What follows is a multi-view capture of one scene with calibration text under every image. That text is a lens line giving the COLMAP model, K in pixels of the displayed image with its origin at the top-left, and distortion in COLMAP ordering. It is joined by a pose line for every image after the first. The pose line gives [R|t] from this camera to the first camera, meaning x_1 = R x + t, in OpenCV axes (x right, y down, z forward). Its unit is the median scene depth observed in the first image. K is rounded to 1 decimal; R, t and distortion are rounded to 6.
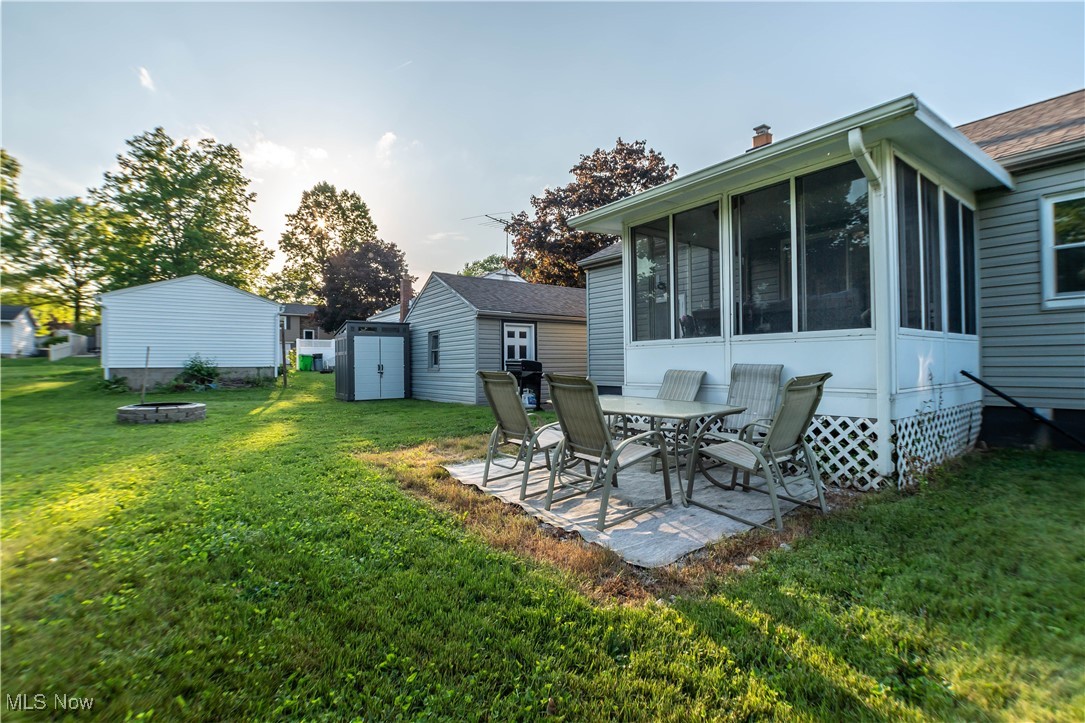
lens RADIAL K [[490.7, 0, 549.7], [0, 490.7, 360.3], [0, 0, 1]] dist [-0.028813, 0.000248]
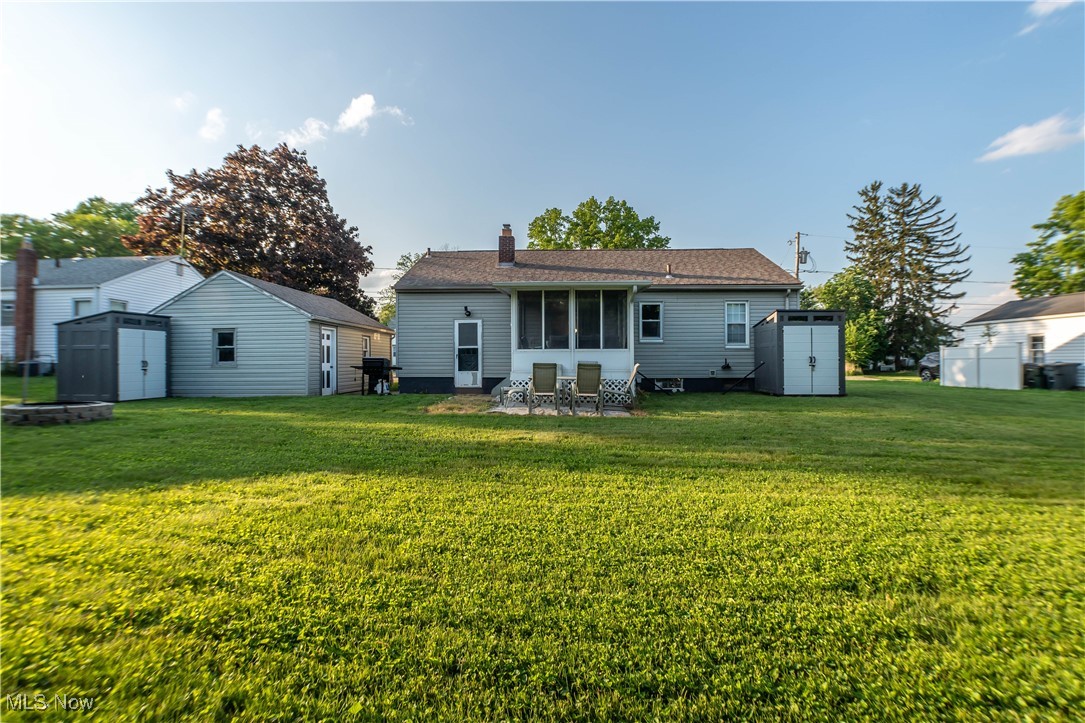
lens RADIAL K [[500.5, 0, 542.5], [0, 500.5, 361.5], [0, 0, 1]] dist [-0.039028, 0.005119]
pose [[0.636432, 0.007136, 0.771300, -0.294153], [-0.008331, 0.999962, -0.002377, 0.002992], [-0.771288, -0.004913, 0.636468, -0.077716]]
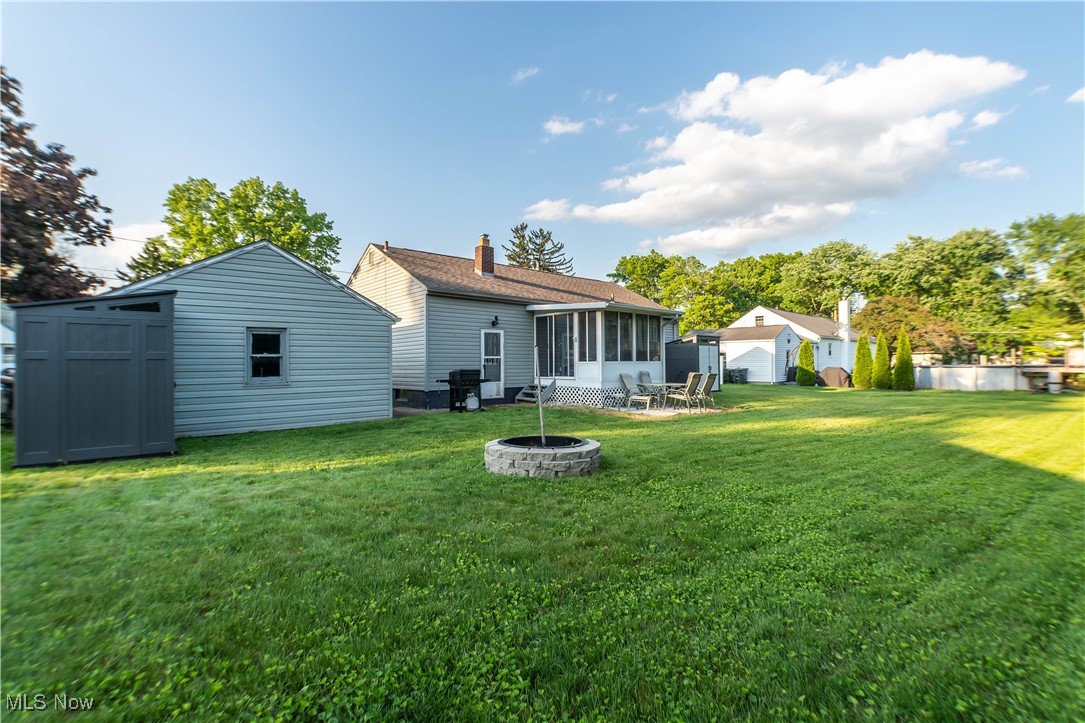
lens RADIAL K [[500.5, 0, 542.5], [0, 500.5, 361.5], [0, 0, 1]] dist [-0.039028, 0.005119]
pose [[-0.086698, 0.013982, 0.996137, -0.468521], [-0.001210, 0.999899, -0.014141, -0.001154], [-0.996234, -0.002431, -0.086672, 0.326334]]
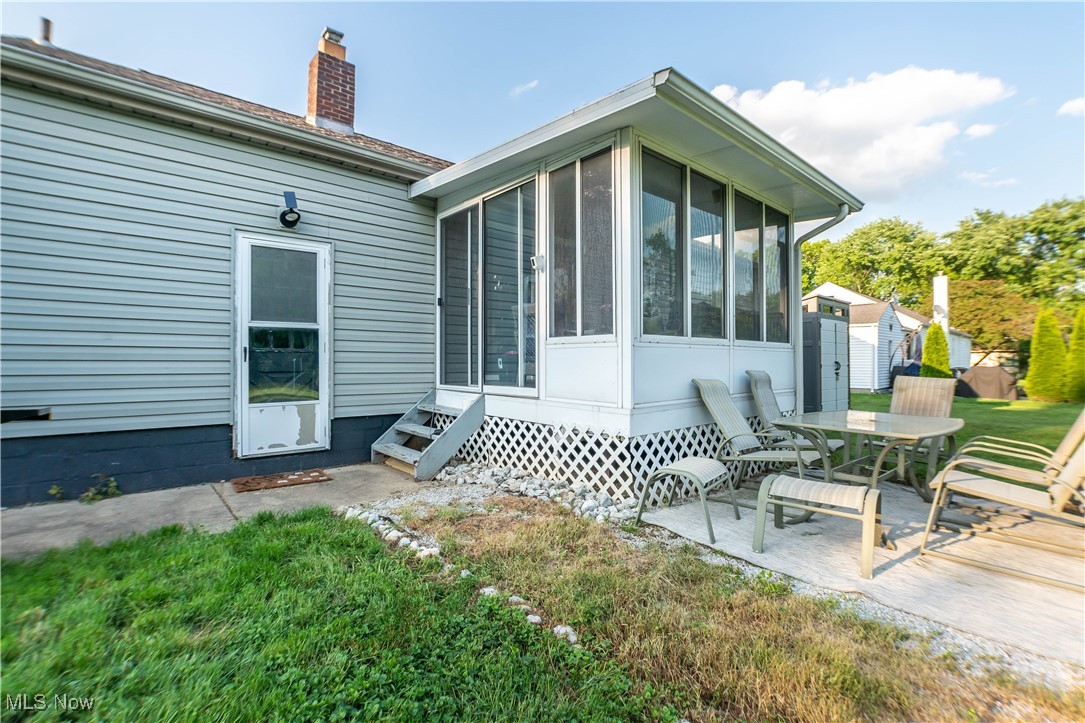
lens RADIAL K [[490.7, 0, 549.7], [0, 490.7, 360.3], [0, 0, 1]] dist [-0.028813, 0.000248]
pose [[-0.084333, 0.016056, 0.996308, -0.099495], [-0.005402, 0.999848, -0.016570, 0.001063], [-0.996423, -0.006780, -0.084234, 0.256068]]
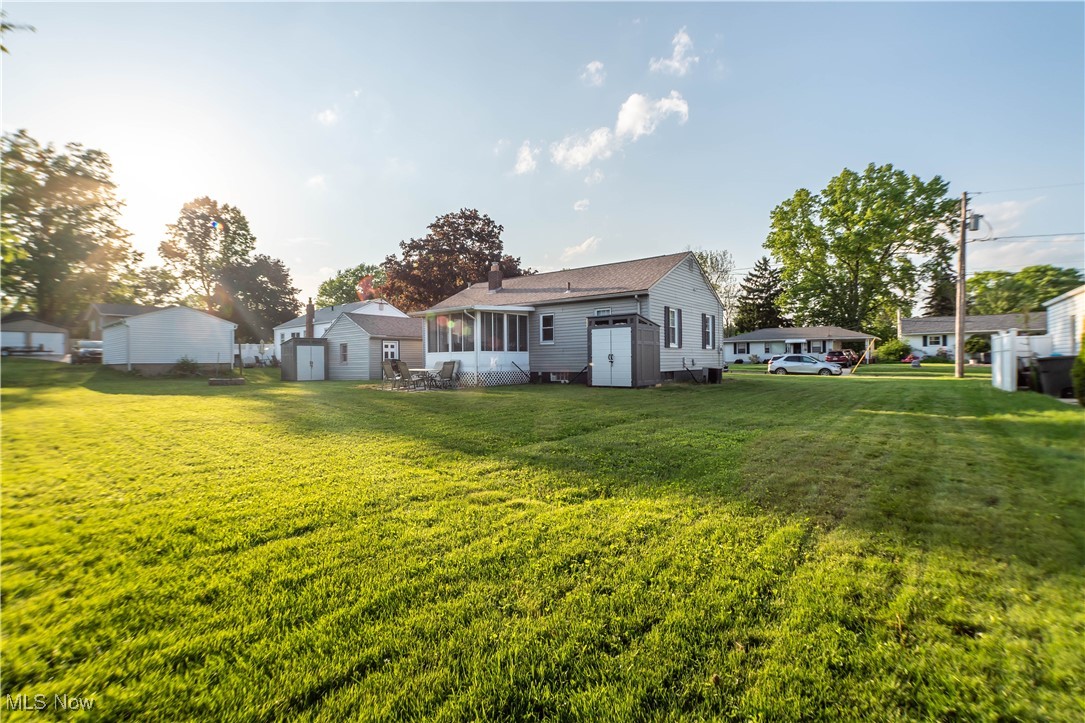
lens RADIAL K [[507.8, 0, 542.5], [0, 507.8, 361.5], [0, 0, 1]] dist [-0.023939, 0.000240]
pose [[0.973535, 0.000608, 0.228536, 0.031502], [-0.001247, 0.999996, 0.002651, 0.001905], [-0.228534, -0.002866, 0.973532, -0.525472]]
